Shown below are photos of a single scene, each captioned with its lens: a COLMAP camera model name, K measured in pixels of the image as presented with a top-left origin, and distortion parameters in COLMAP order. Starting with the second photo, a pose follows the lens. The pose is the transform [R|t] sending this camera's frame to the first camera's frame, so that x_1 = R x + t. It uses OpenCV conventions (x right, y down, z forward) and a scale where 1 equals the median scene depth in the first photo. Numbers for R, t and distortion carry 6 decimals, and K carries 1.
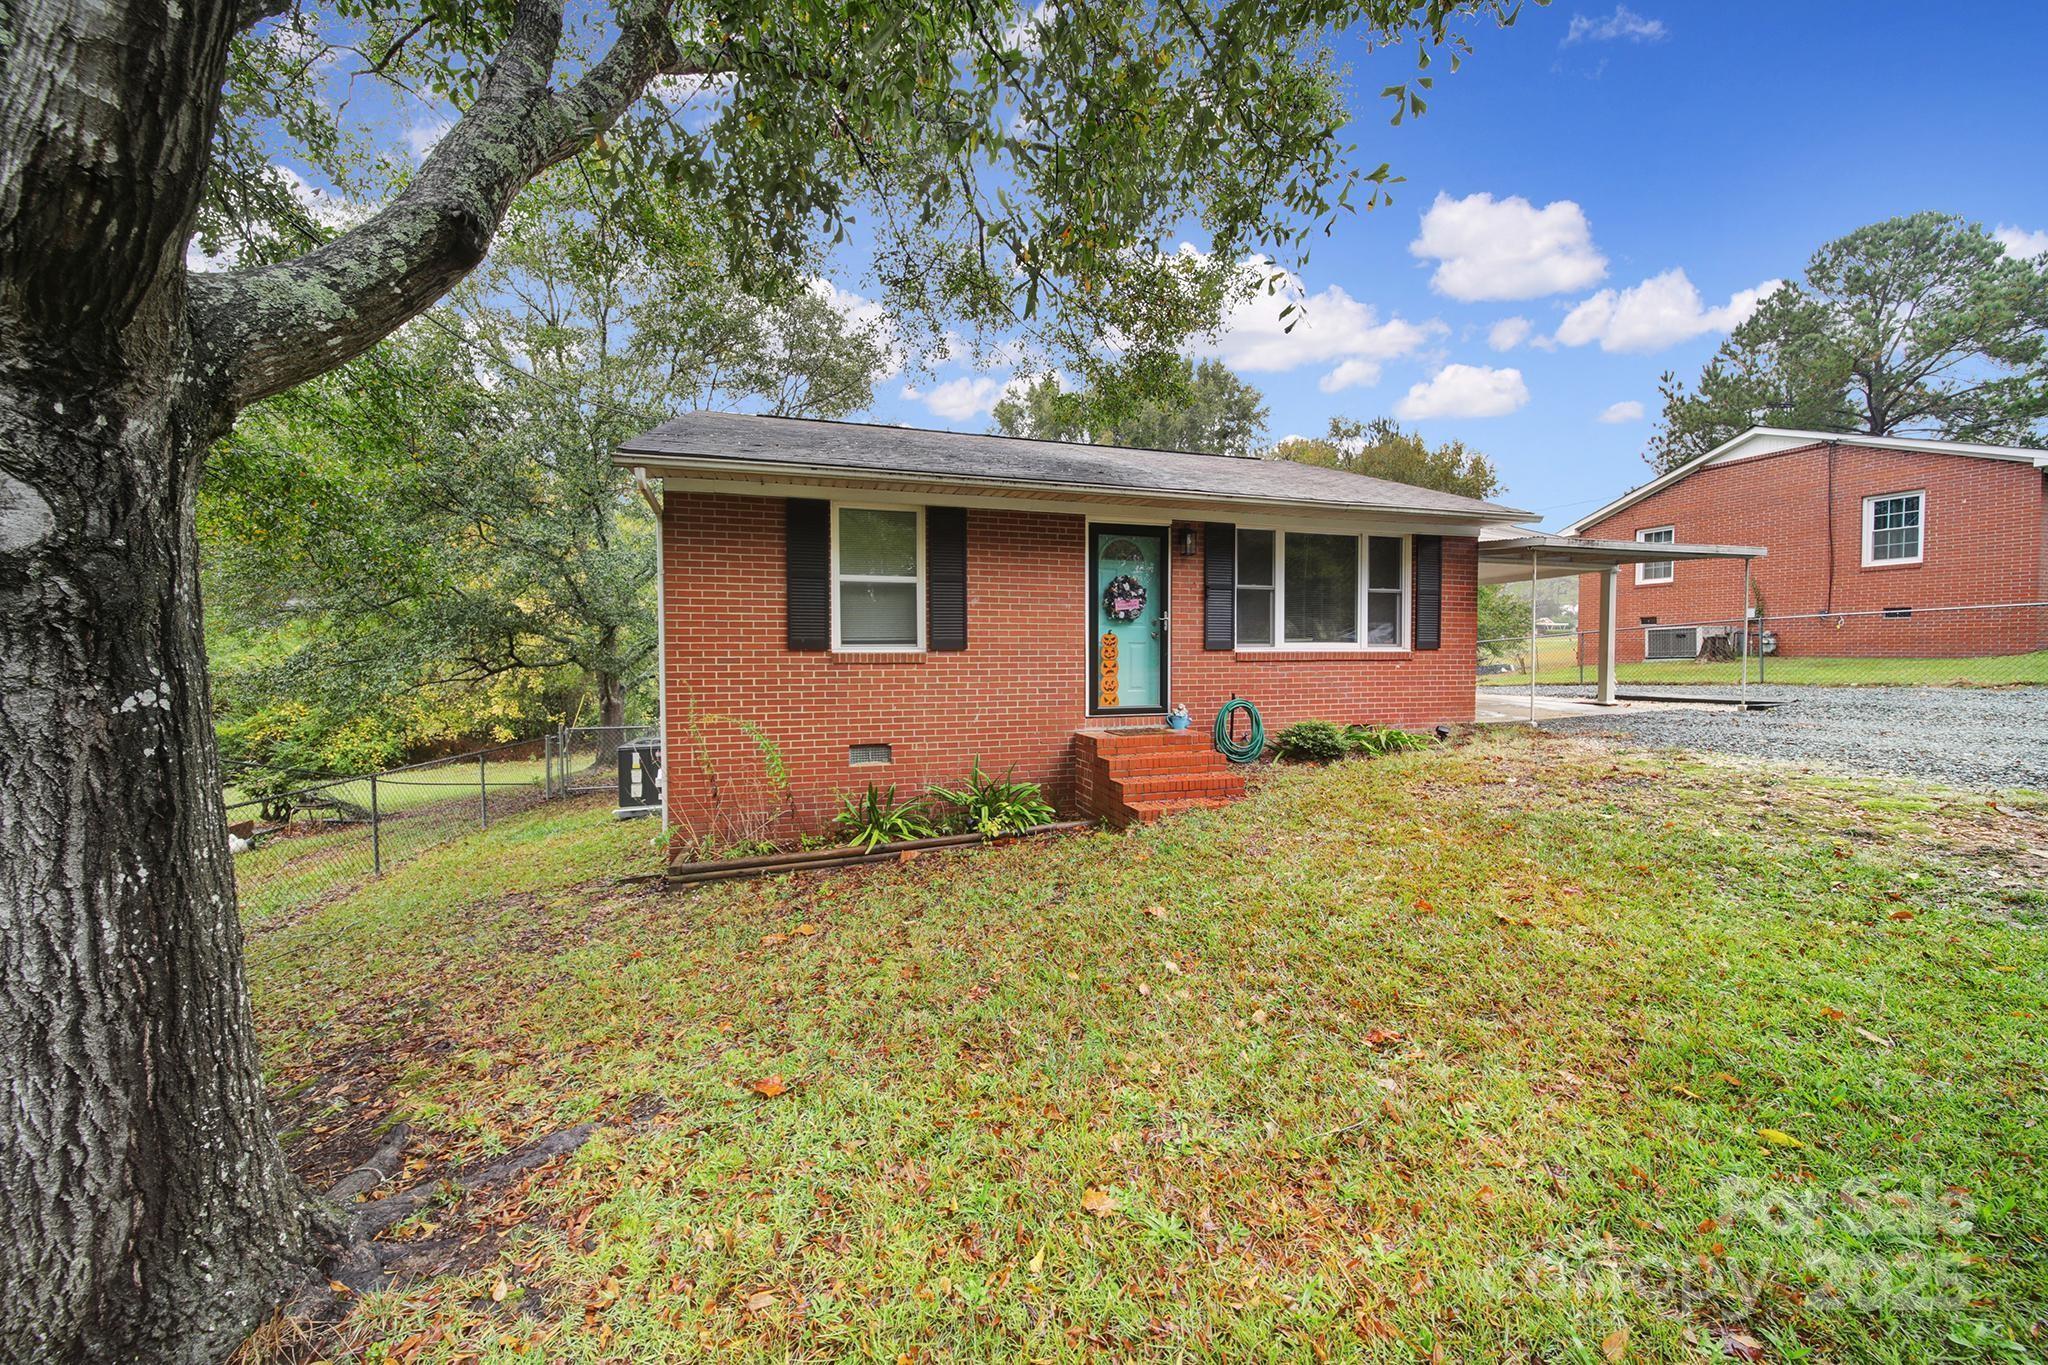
lens RADIAL K [[700.6, 0, 1027.2], [0, 700.6, 642.3], [0, 0, 1]] dist [-0.000634, -0.000253]
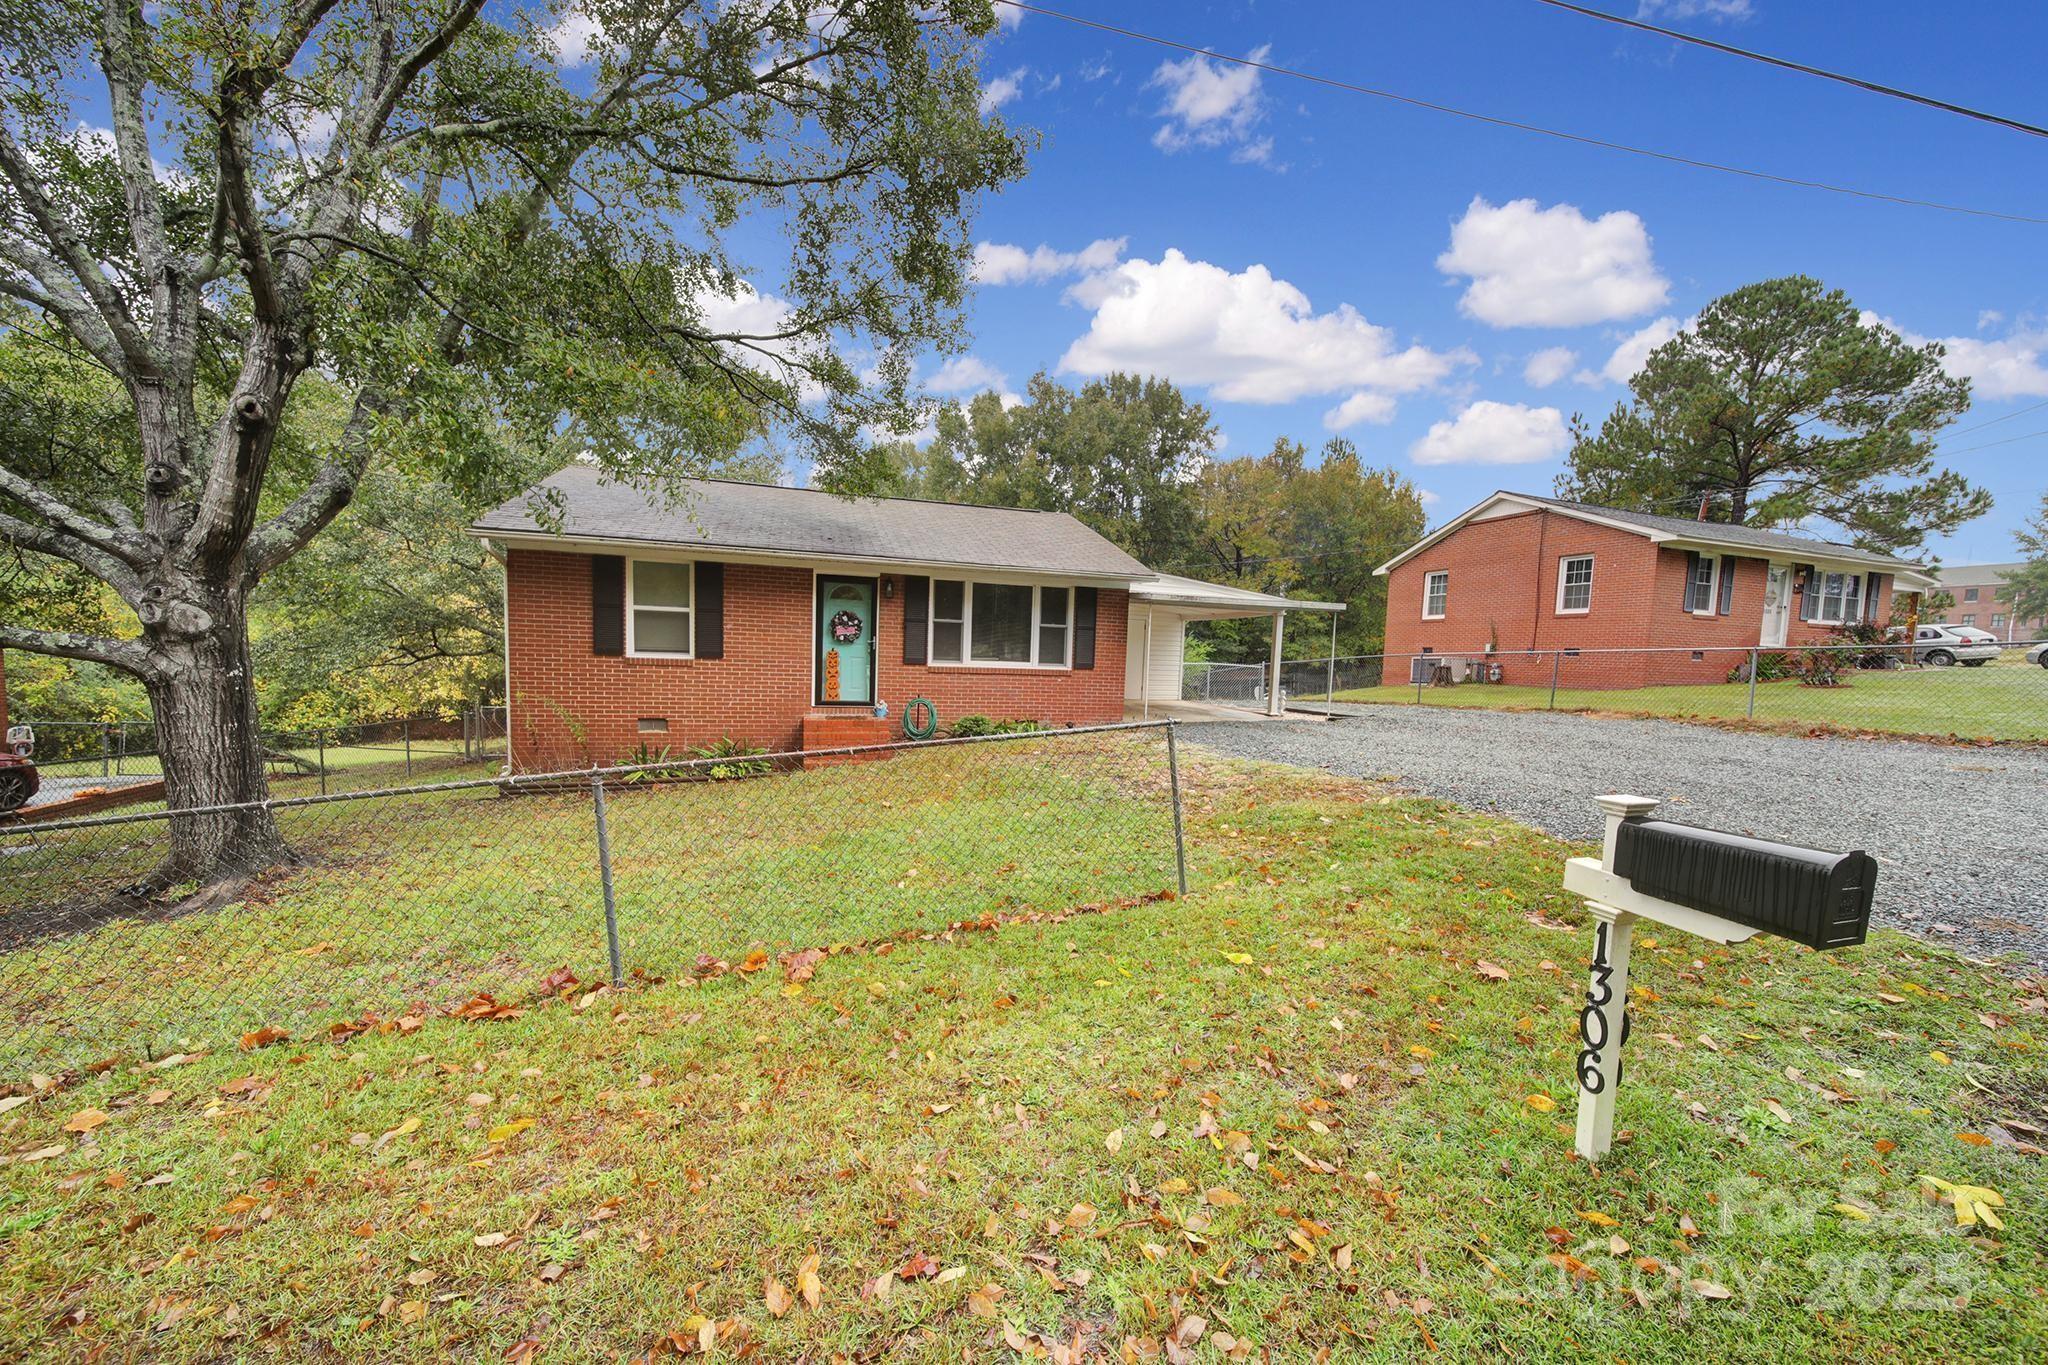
lens RADIAL K [[721.4, 0, 1030.3], [0, 721.4, 680.5], [0, 0, 1]] dist [-0.000369, -0.000134]
pose [[0.999157, 0.036100, 0.019548, 0.480900], [-0.037026, 0.998097, 0.049302, -0.037257], [-0.017731, -0.049984, 0.998593, -0.489160]]
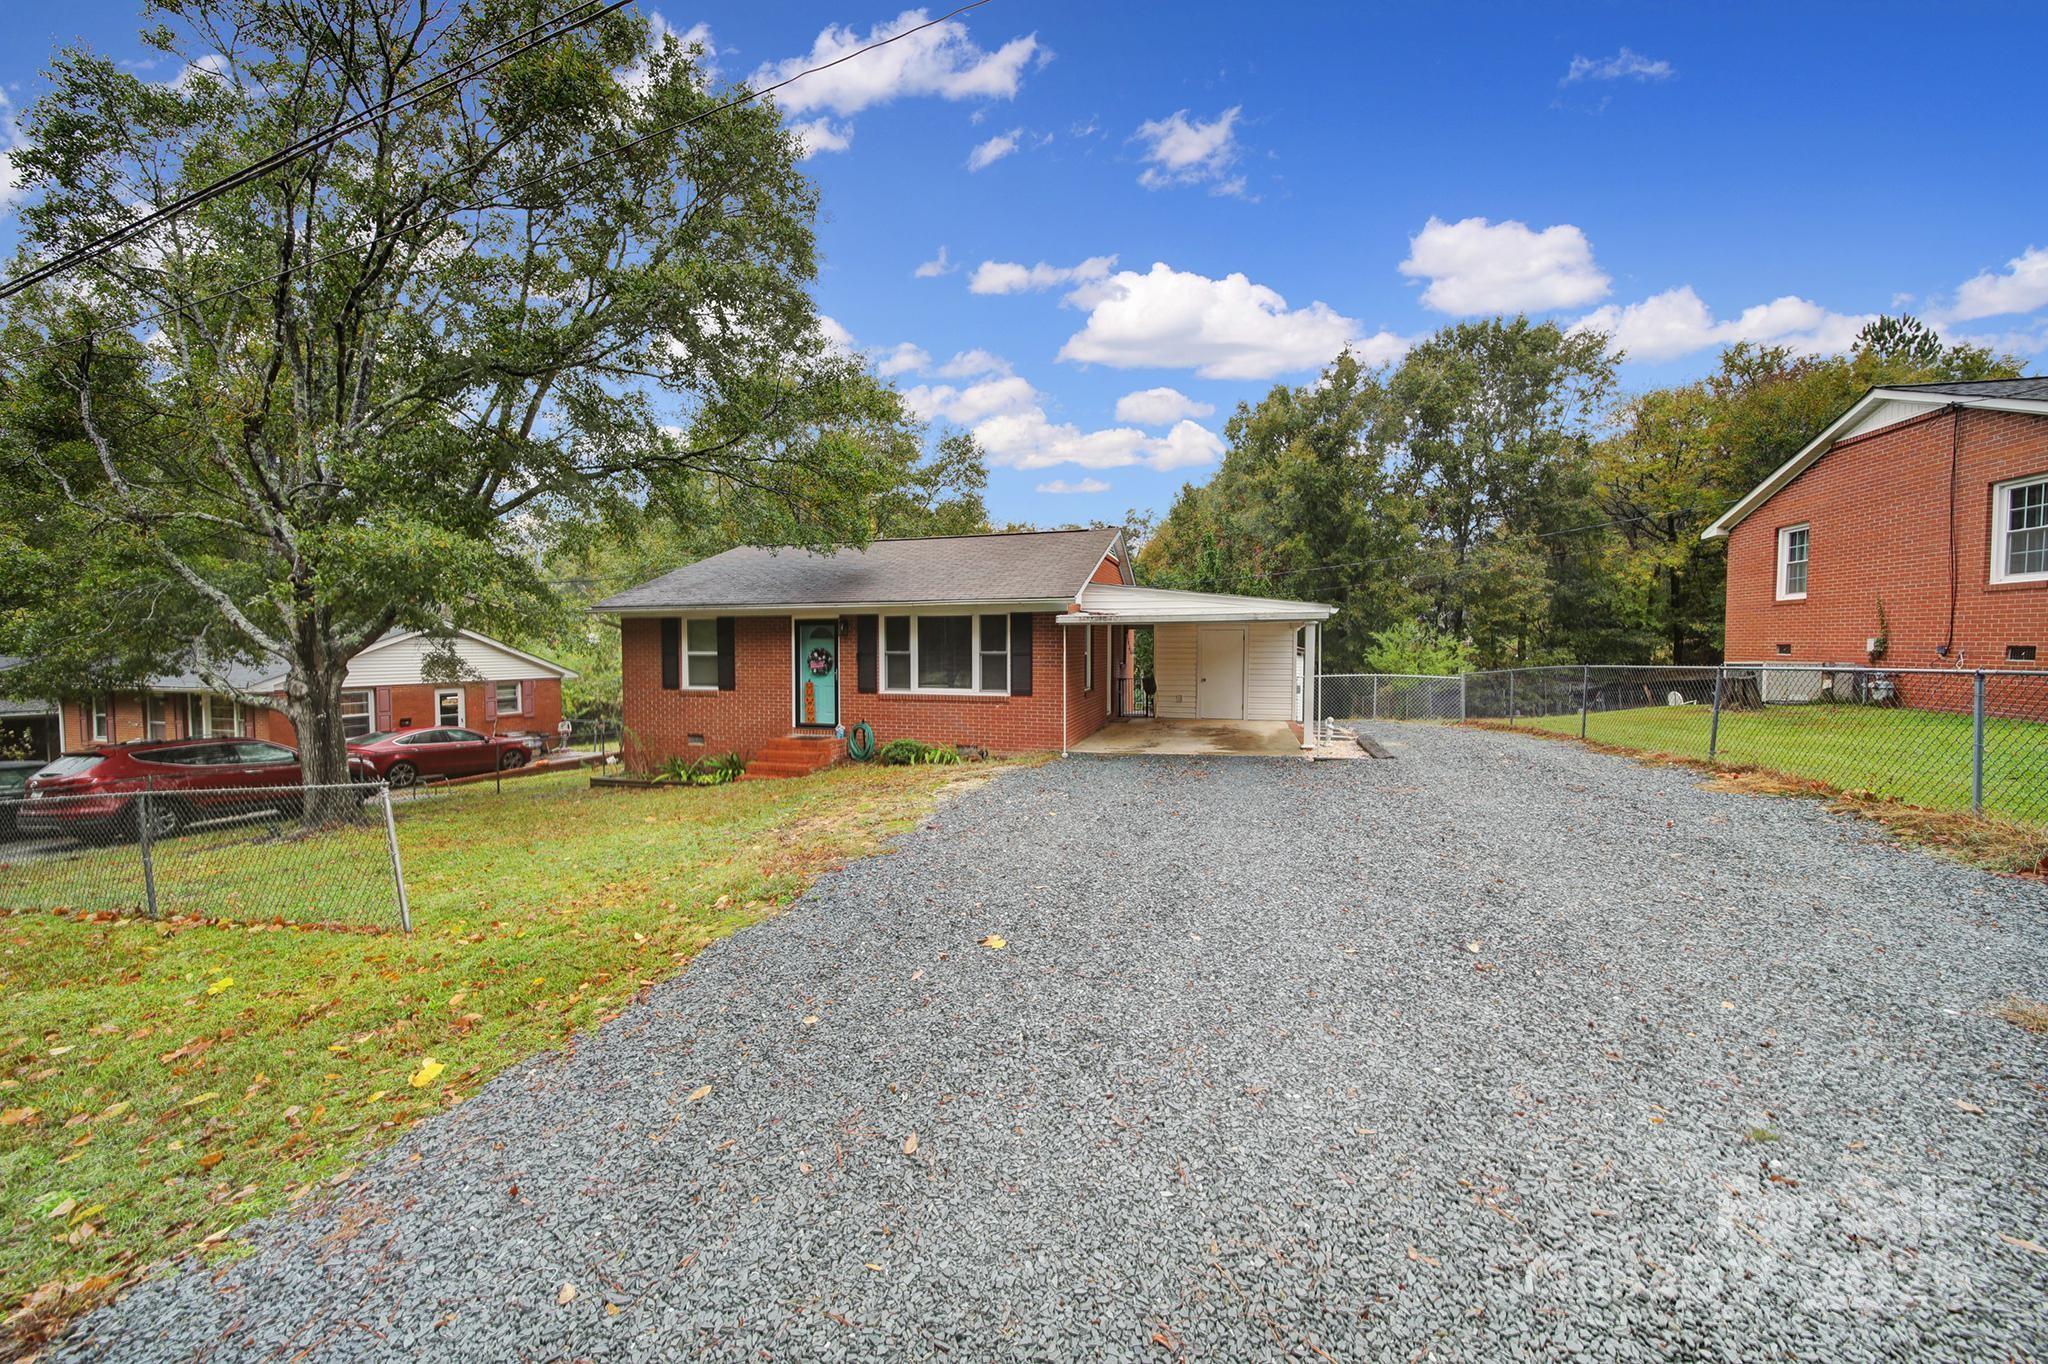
lens RADIAL K [[726.1, 0, 1010.2], [0, 726.1, 658.3], [0, 0, 1]] dist [0.000258, 0.000097]
pose [[0.843487, 0.010413, -0.537048, 1.461100], [0.005035, 0.999615, 0.027289, -0.113096], [0.537125, -0.025722, 0.843110, -0.253804]]
